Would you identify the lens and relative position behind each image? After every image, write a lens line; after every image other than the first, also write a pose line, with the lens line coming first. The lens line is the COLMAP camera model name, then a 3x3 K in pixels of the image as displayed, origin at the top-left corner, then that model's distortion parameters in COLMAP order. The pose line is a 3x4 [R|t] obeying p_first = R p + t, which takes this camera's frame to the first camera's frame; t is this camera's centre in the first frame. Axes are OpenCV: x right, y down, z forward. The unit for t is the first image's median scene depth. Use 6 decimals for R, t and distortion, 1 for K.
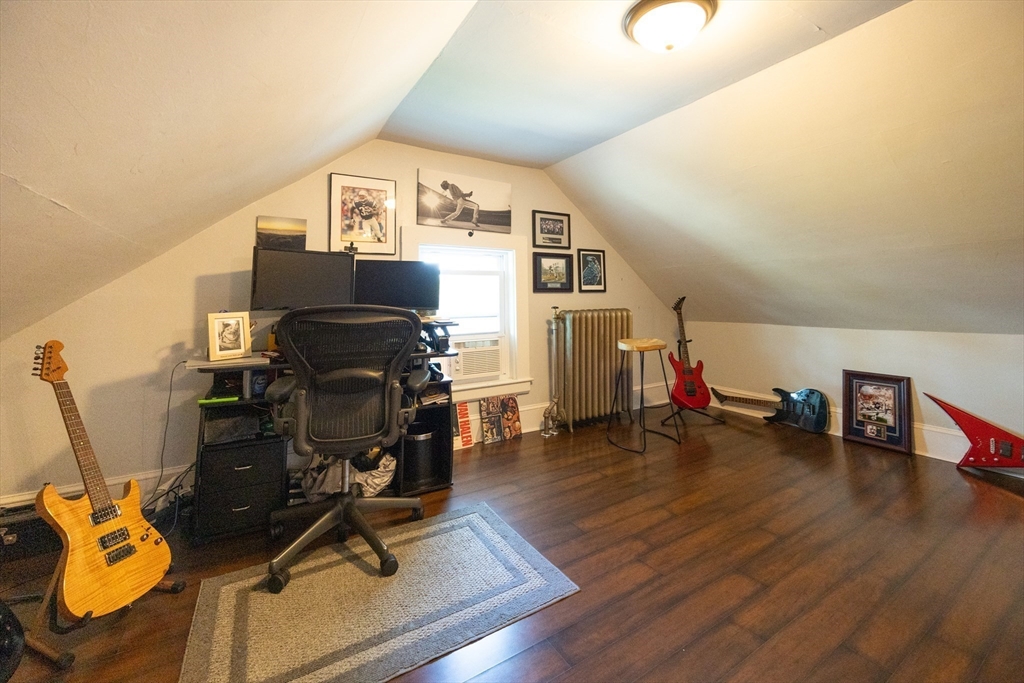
lens RADIAL K [[422.5, 0, 514.2], [0, 422.5, 295.0], [0, 0, 1]] dist [0.001262, 0.000121]
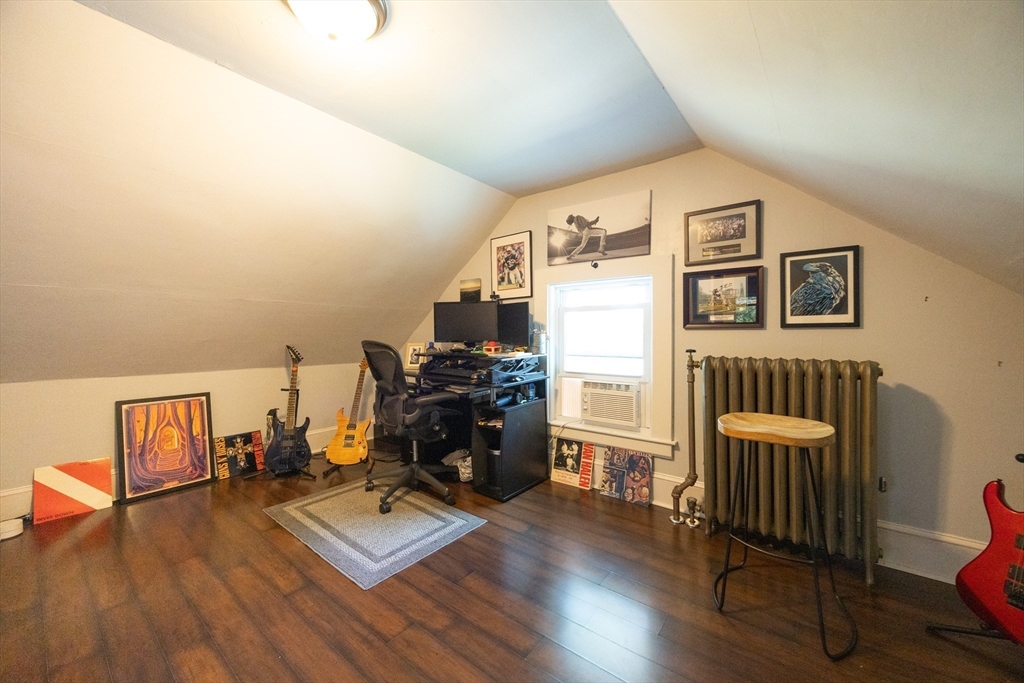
lens RADIAL K [[390.3, 0, 511.6], [0, 390.3, 366.1], [0, 0, 1]] dist [-0.002647, -0.000096]
pose [[0.339433, 0.086145, -0.936677, 0.637841], [0.005041, 0.995617, 0.093392, -0.007373], [0.940617, -0.036422, 0.337511, 0.533111]]
